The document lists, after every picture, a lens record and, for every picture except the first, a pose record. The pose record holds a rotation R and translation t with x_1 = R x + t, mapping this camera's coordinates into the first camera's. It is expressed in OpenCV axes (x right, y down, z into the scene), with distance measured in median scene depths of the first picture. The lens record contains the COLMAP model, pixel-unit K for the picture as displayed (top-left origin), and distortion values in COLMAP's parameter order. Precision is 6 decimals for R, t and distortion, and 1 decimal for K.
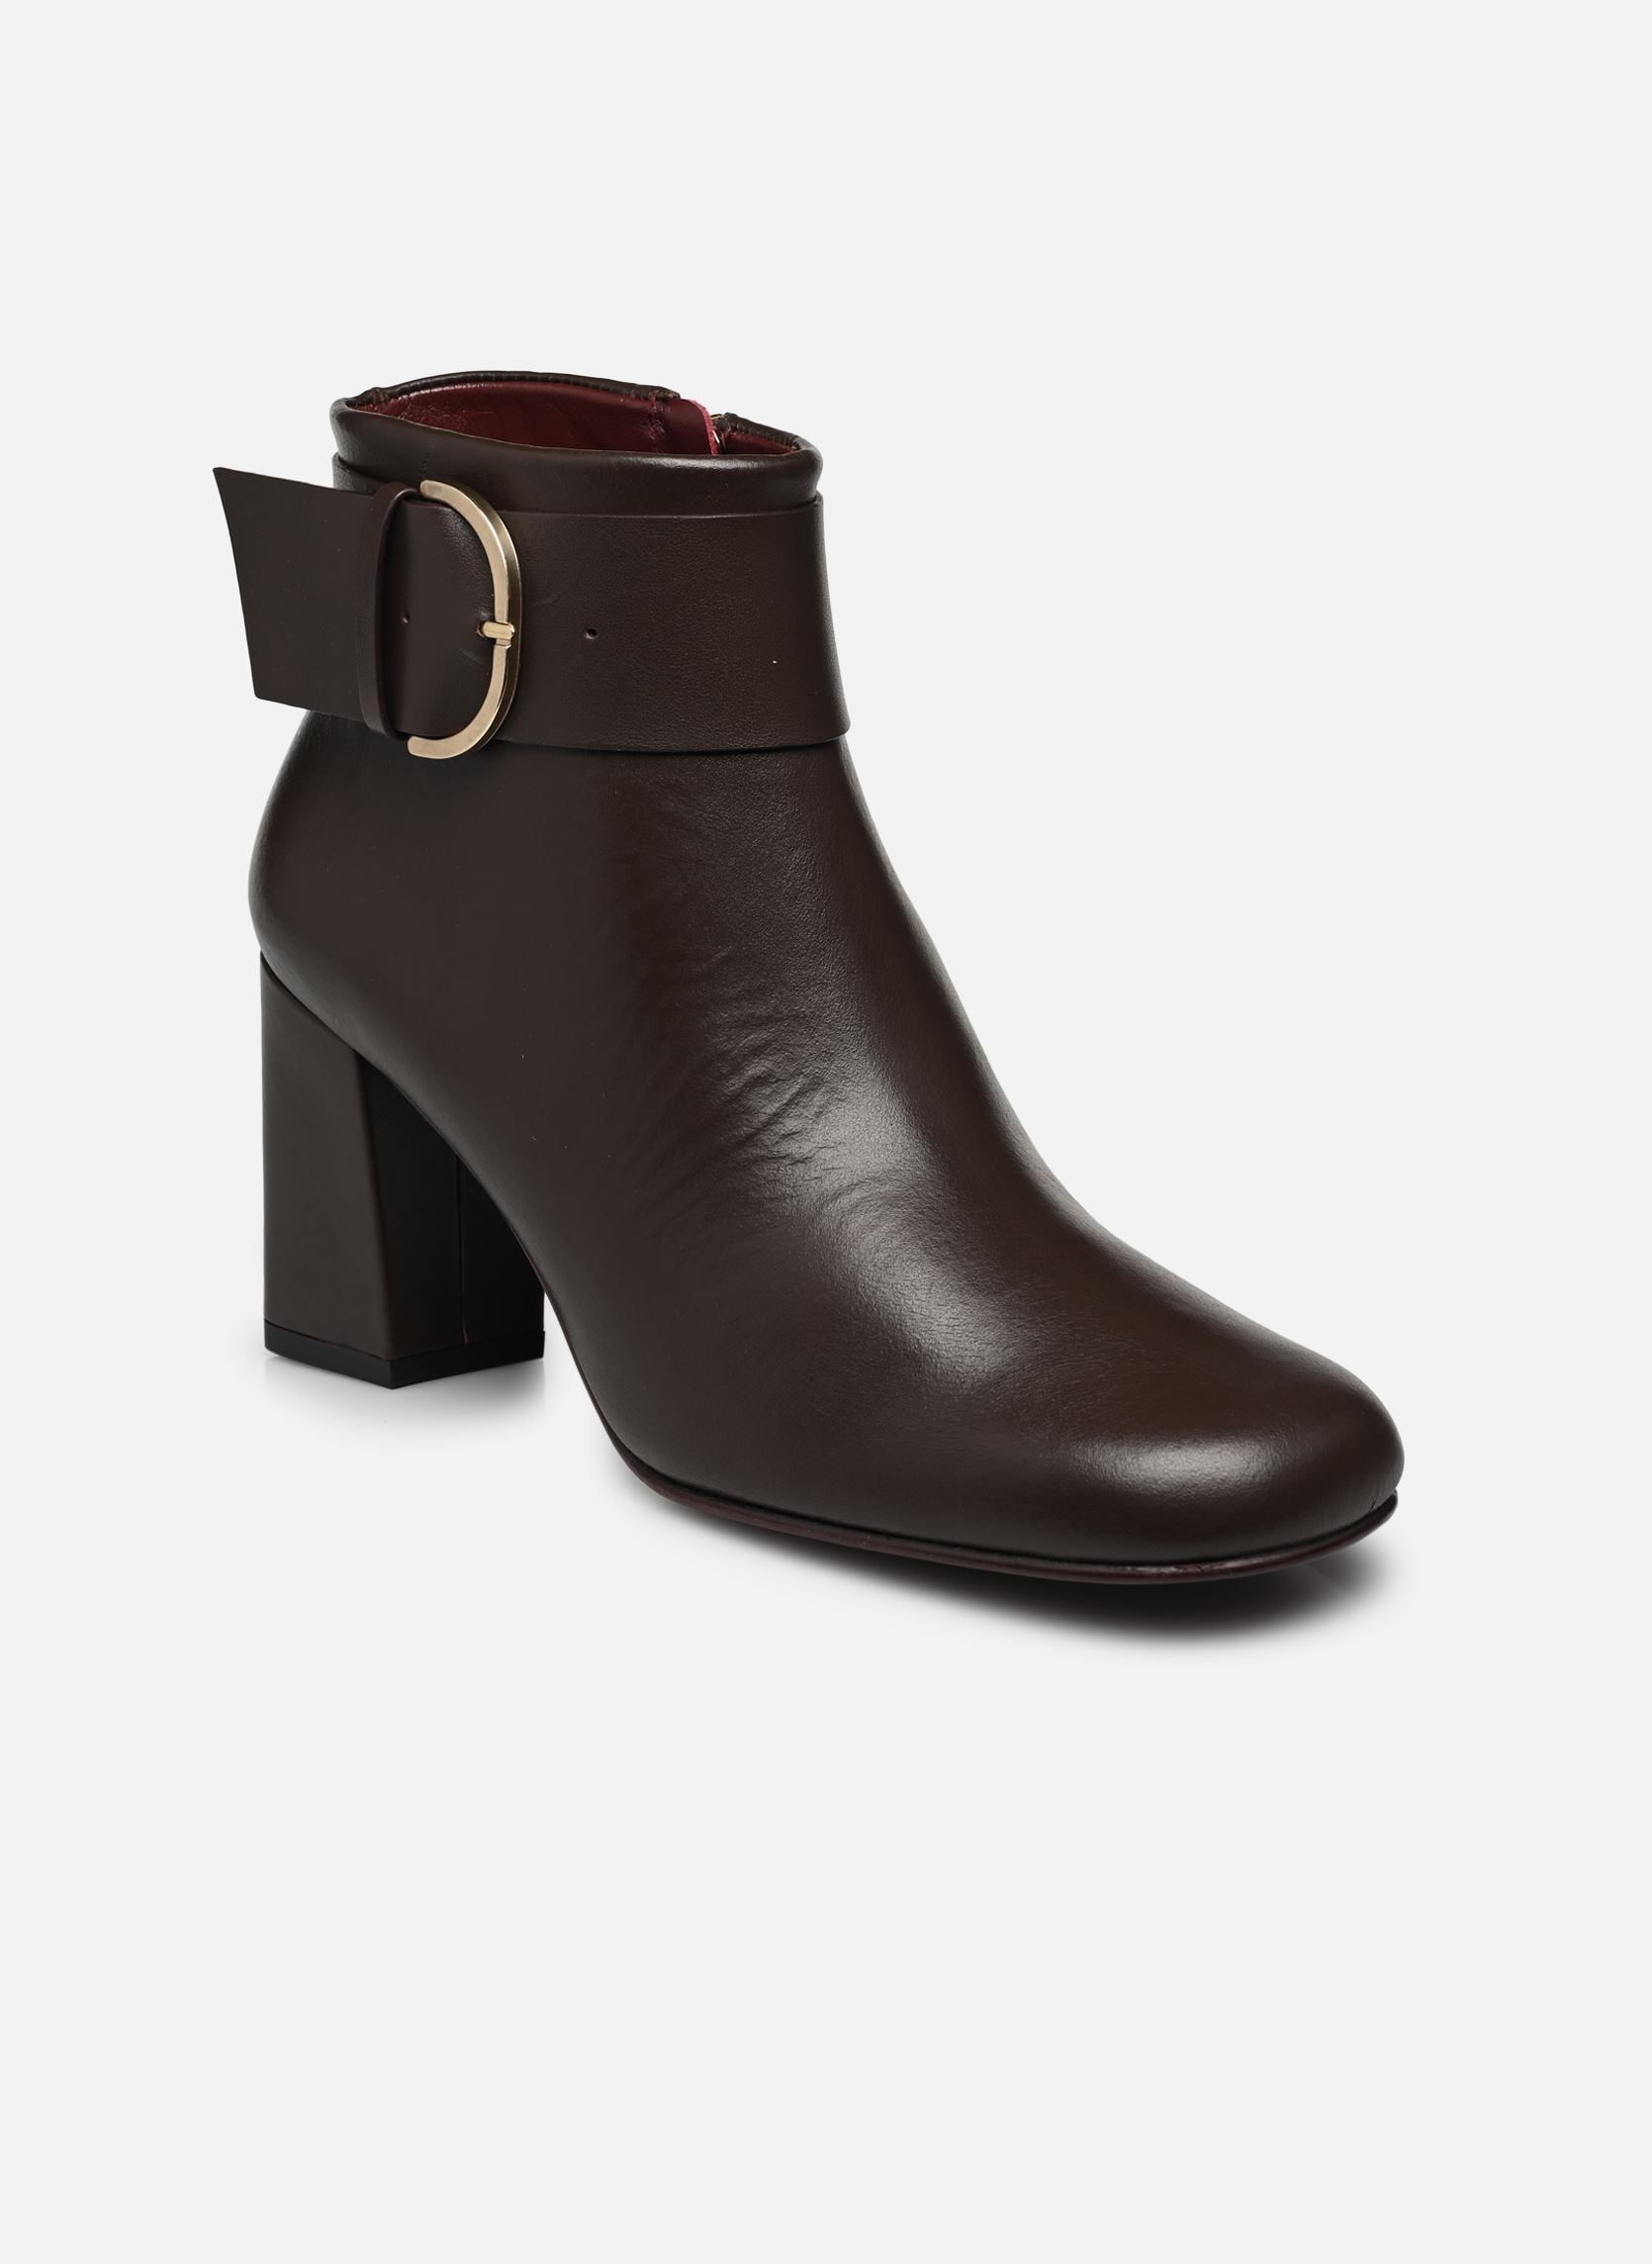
lens RADIAL K [[11666.3, 0, 823.7], [0, 11666.3, 1130.3], [0, 0, 1]] dist [0.292641, 0.000000]
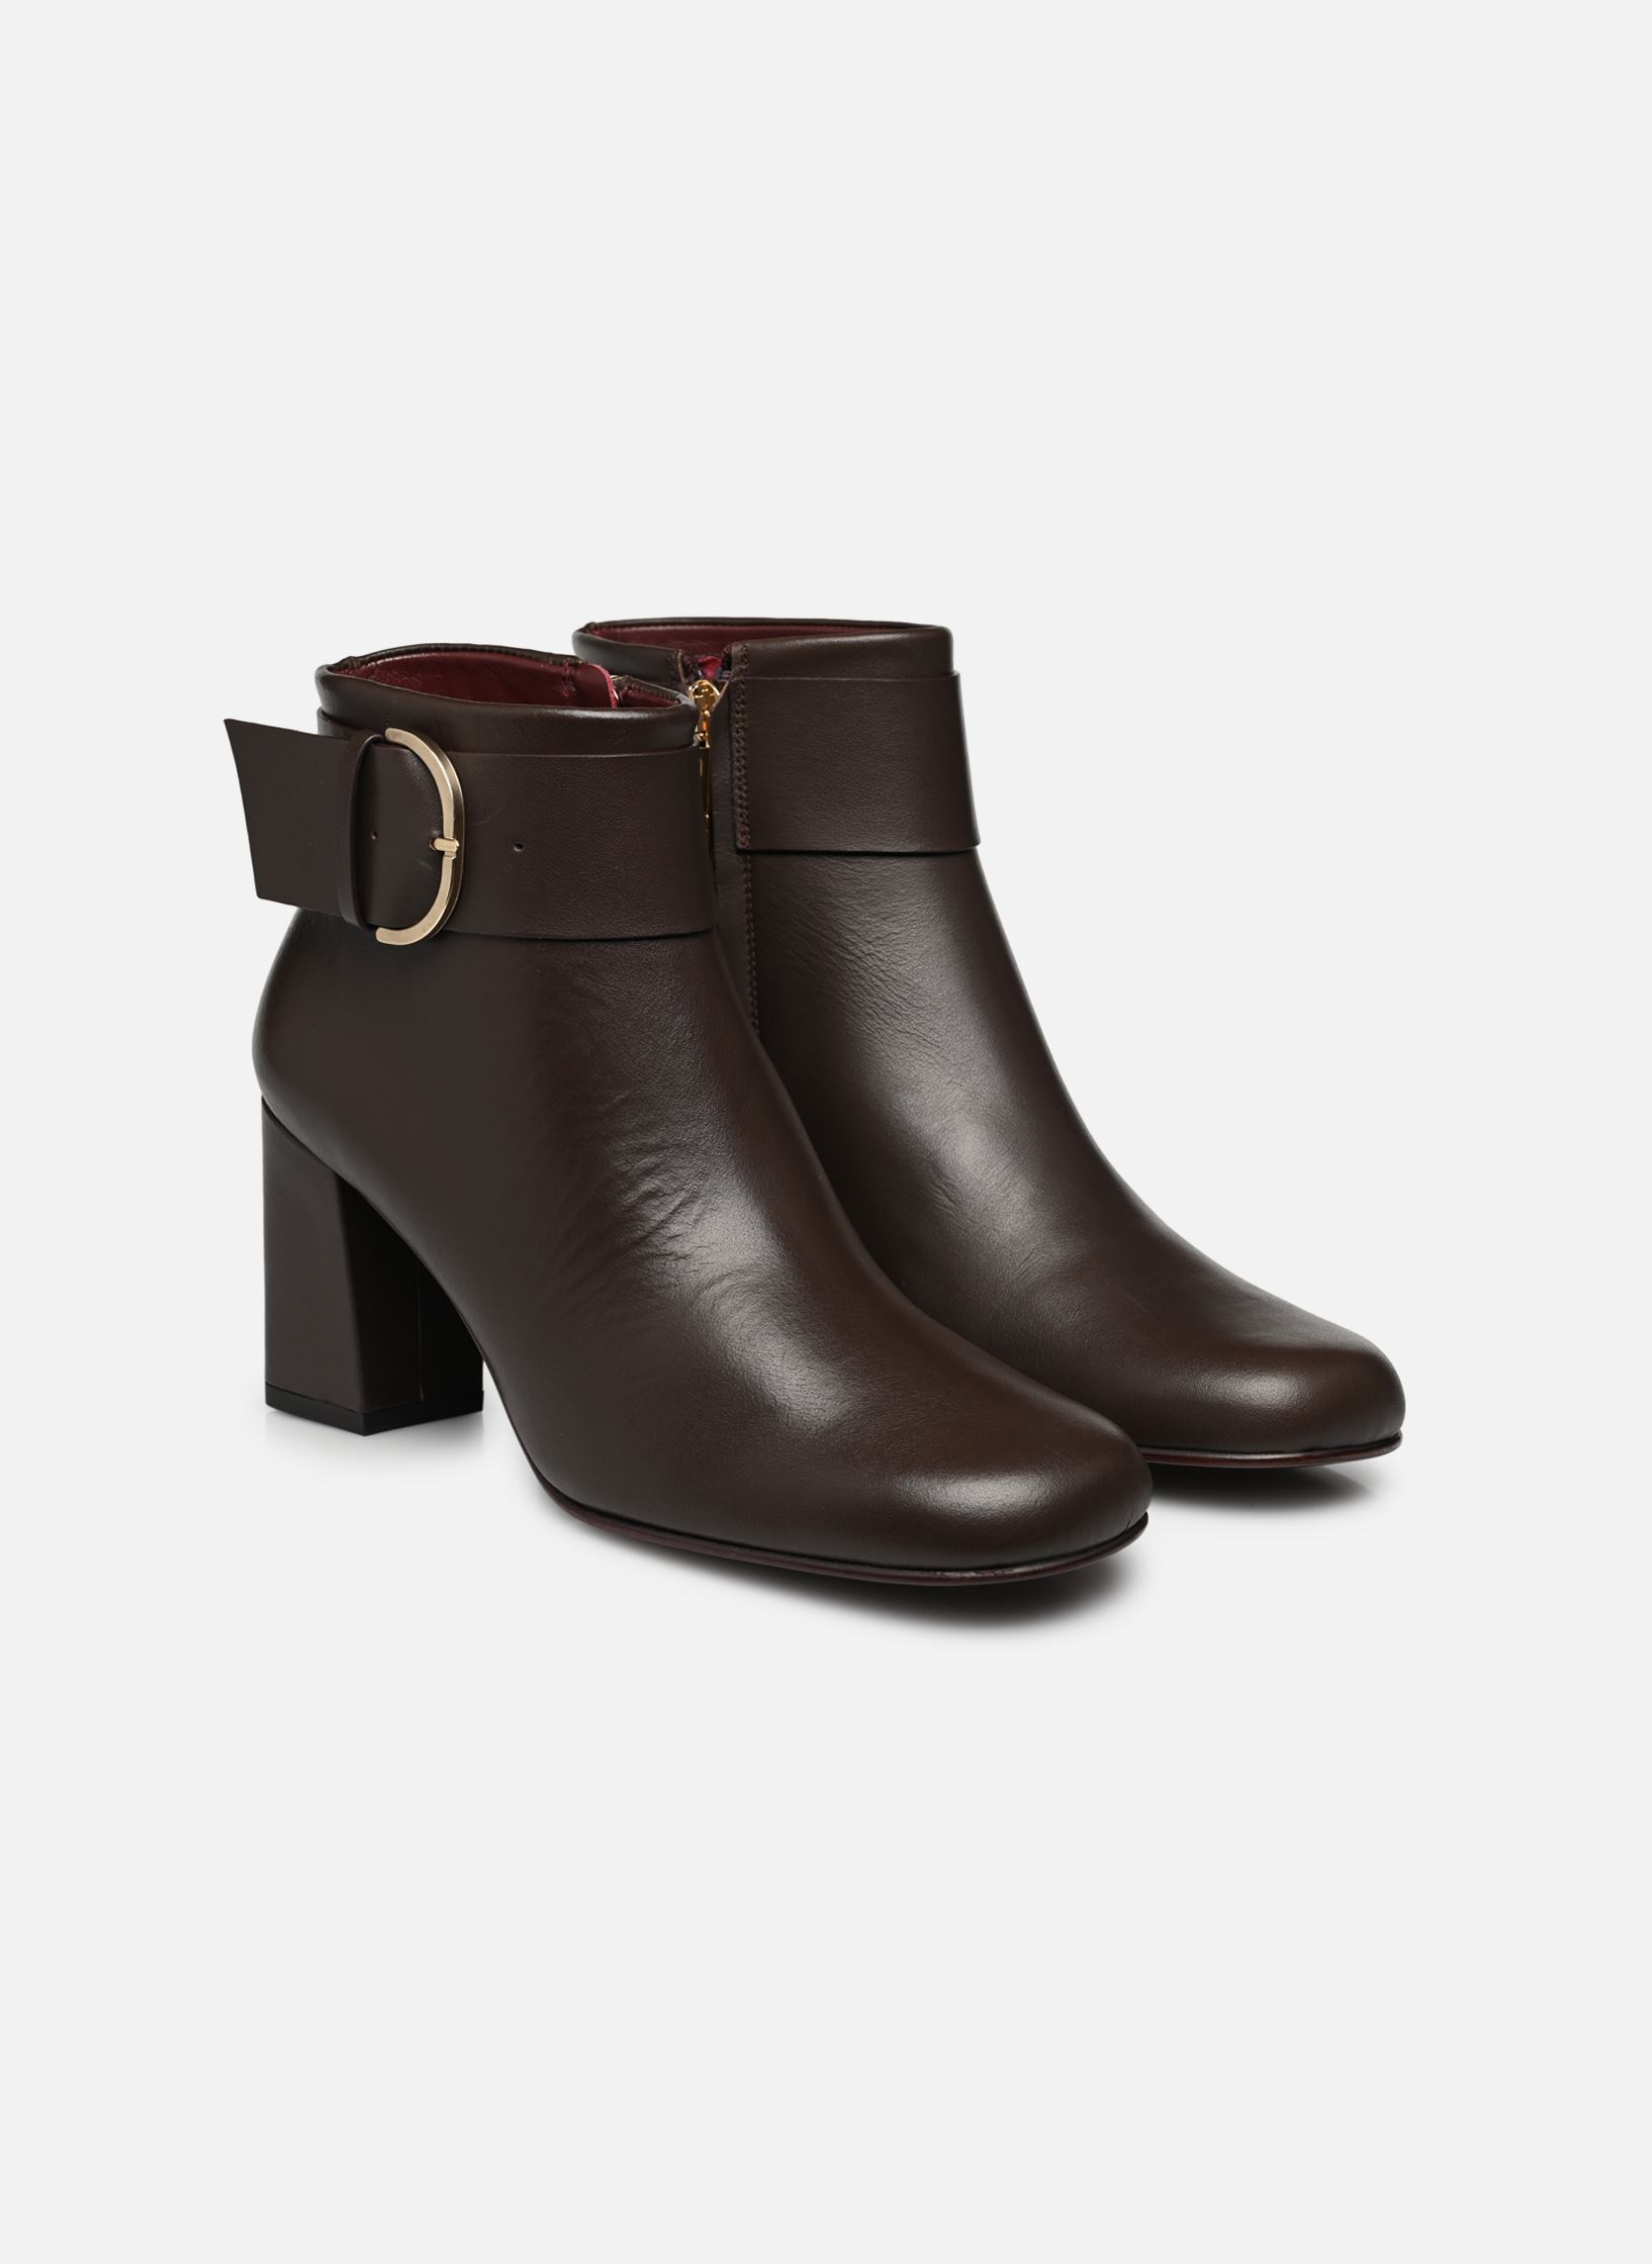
lens RADIAL K [[11666.3, 0, 830.3], [0, 11666.3, 1136.1], [0, 0, 1]] dist [0.292641, 0.000000]
pose [[0.999996, -0.002647, 0.001361, 0.012581], [0.002651, 0.999993, -0.002755, -0.007123], [-0.001353, 0.002759, 0.999995, -0.285309]]
